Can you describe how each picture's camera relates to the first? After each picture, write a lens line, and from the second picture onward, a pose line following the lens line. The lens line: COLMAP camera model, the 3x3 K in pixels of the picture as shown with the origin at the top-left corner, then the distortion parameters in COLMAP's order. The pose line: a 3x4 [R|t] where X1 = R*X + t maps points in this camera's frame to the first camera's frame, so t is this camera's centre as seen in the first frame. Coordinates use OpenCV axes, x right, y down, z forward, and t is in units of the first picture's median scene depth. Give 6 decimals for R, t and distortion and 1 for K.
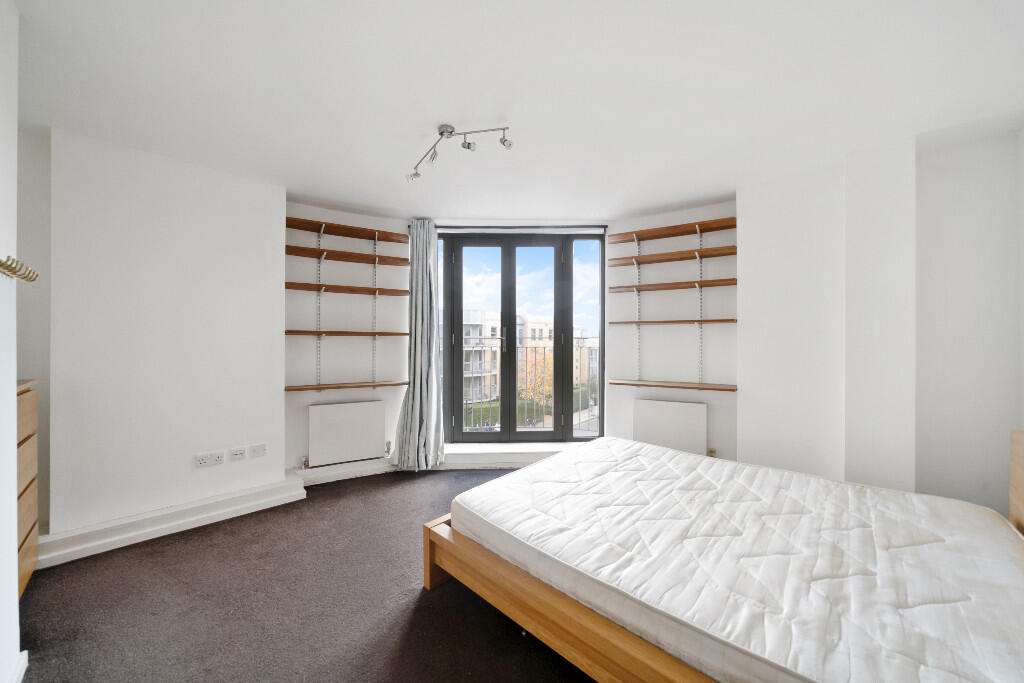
lens RADIAL K [[362.6, 0, 513.3], [0, 362.6, 336.6], [0, 0, 1]] dist [-0.000828, -0.000035]
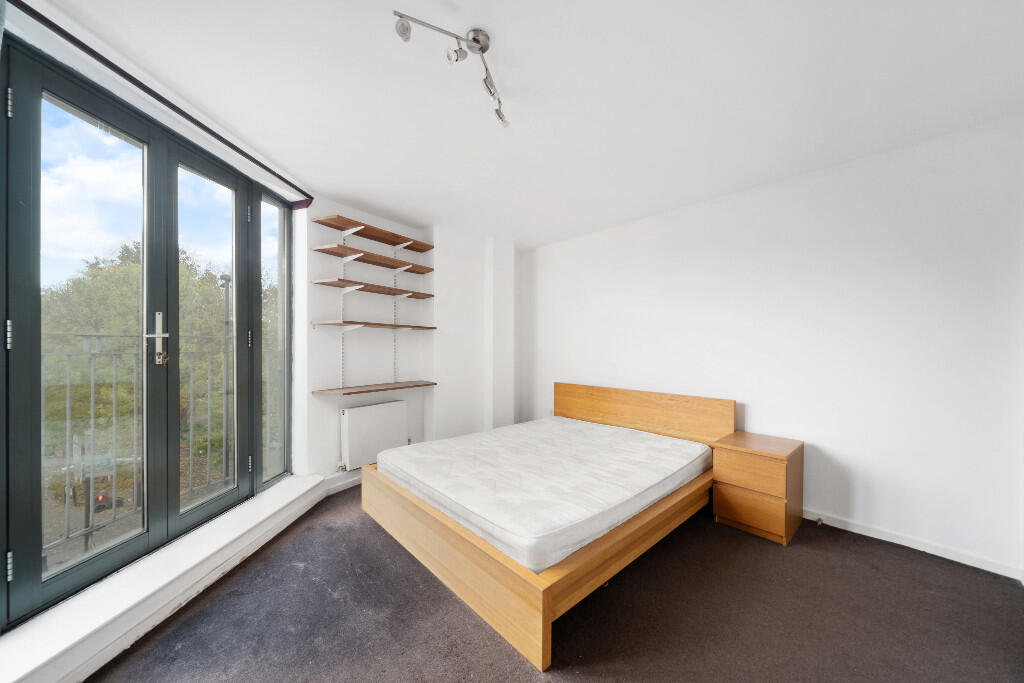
lens RADIAL K [[368.9, 0, 512.0], [0, 368.9, 341.5], [0, 0, 1]] dist [-0.000541, -0.000030]
pose [[0.077335, 0.006544, 0.996984, -0.571485], [-0.019543, 0.999796, -0.005047, 0.003398], [-0.996814, -0.019093, 0.077447, 0.565813]]
